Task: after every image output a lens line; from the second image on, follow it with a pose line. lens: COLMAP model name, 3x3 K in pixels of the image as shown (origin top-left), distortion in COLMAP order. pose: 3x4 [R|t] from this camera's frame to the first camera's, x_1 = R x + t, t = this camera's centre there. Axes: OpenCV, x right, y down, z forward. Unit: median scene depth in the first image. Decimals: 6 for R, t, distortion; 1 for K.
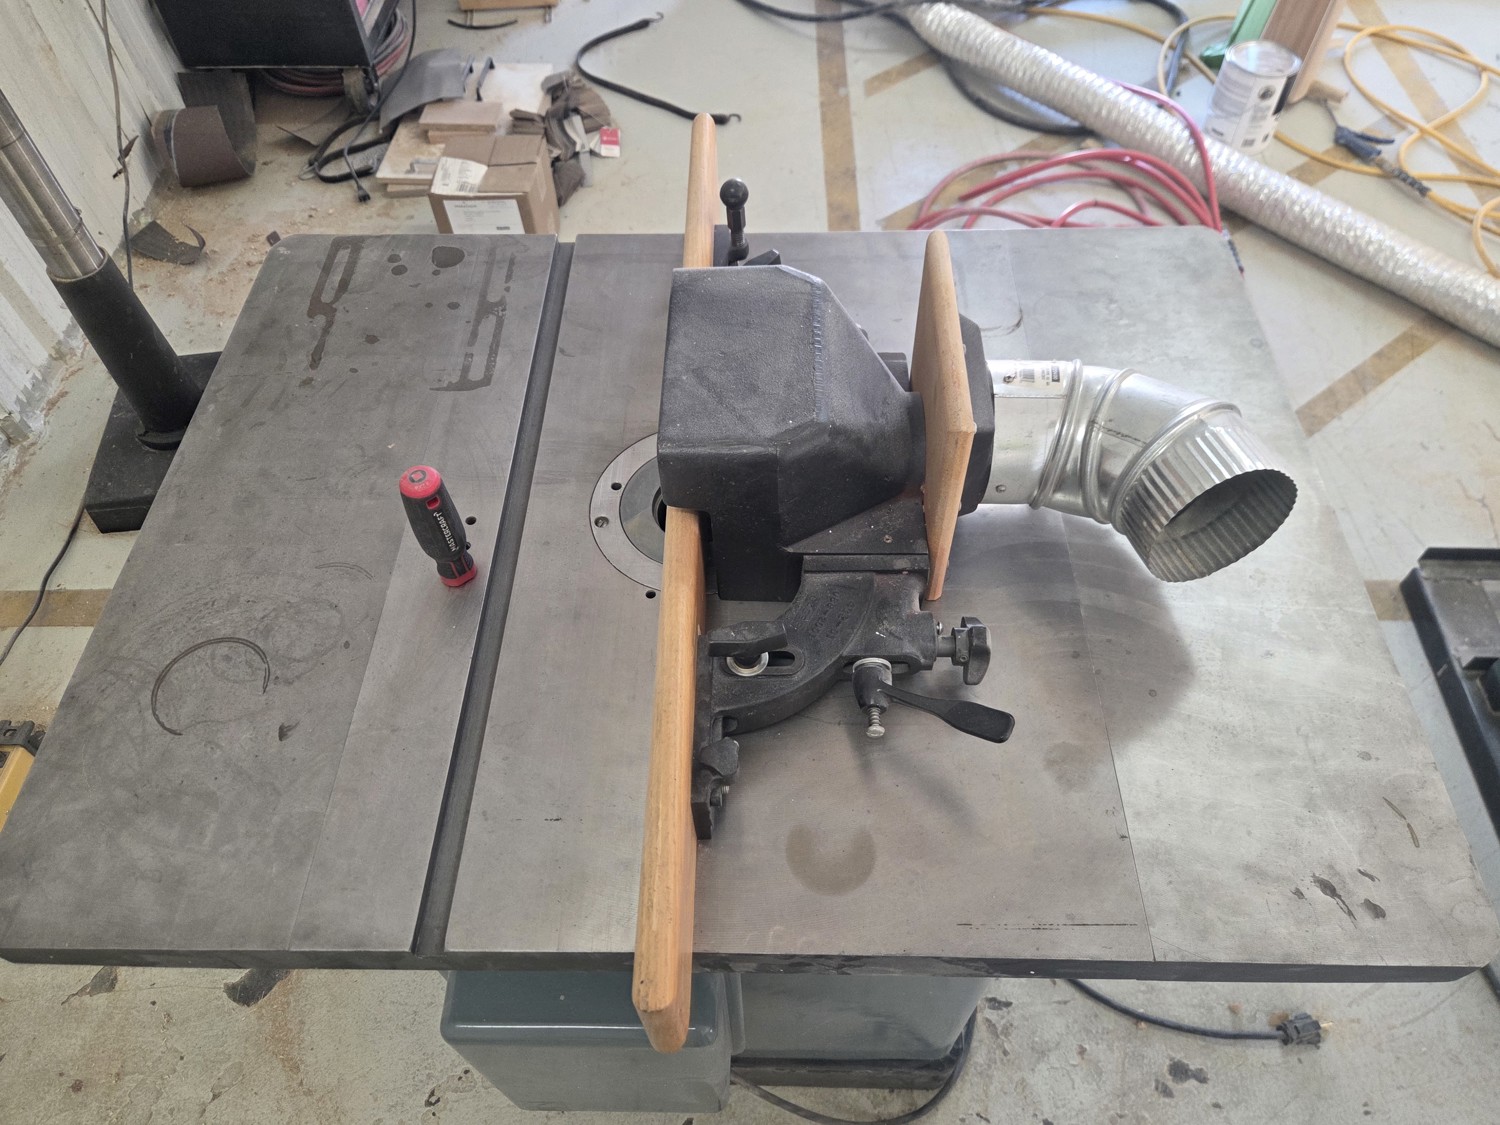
lens RADIAL K [[1016.7, 0, 744.9], [0, 1016.7, 545.1], [0, 0, 1]] dist [0.072331, -0.062854]
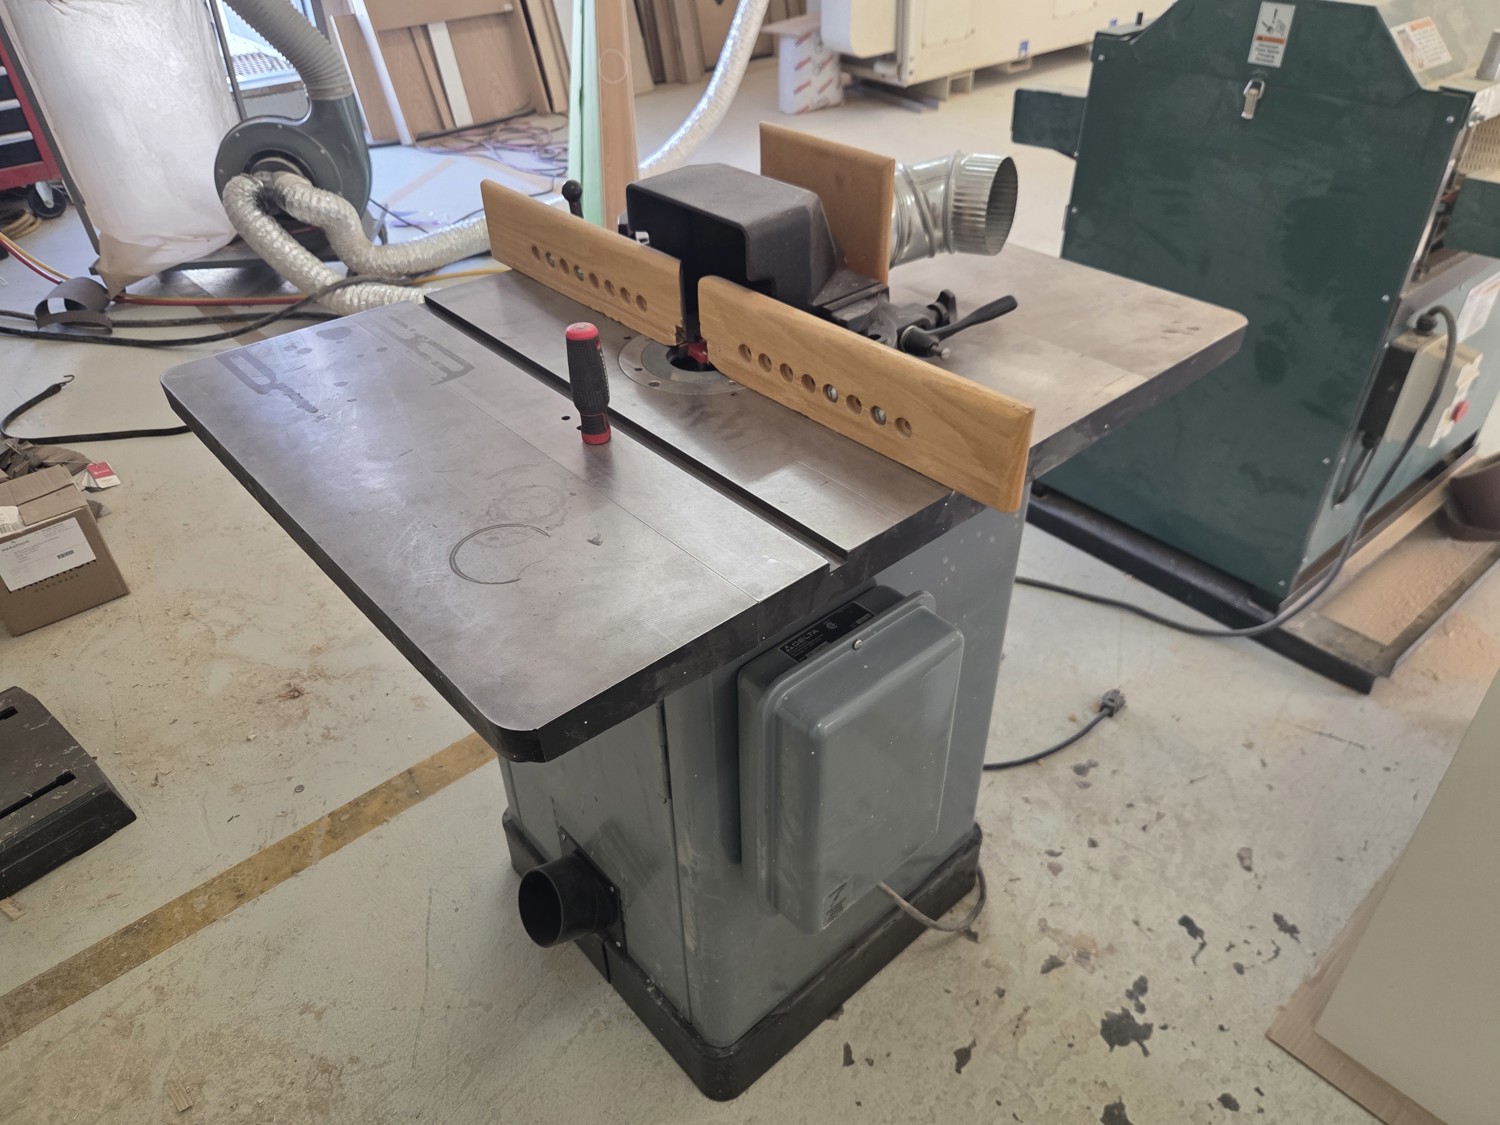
lens RADIAL K [[1030.7, 0, 720.4], [0, 1030.7, 560.3], [0, 0, 1]] dist [0.068641, -0.060218]
pose [[0.745056, -0.388568, 0.542131, -0.512203], [0.536165, 0.832380, -0.140254, 0.227955], [-0.396761, 0.395169, 0.828506, -0.000880]]
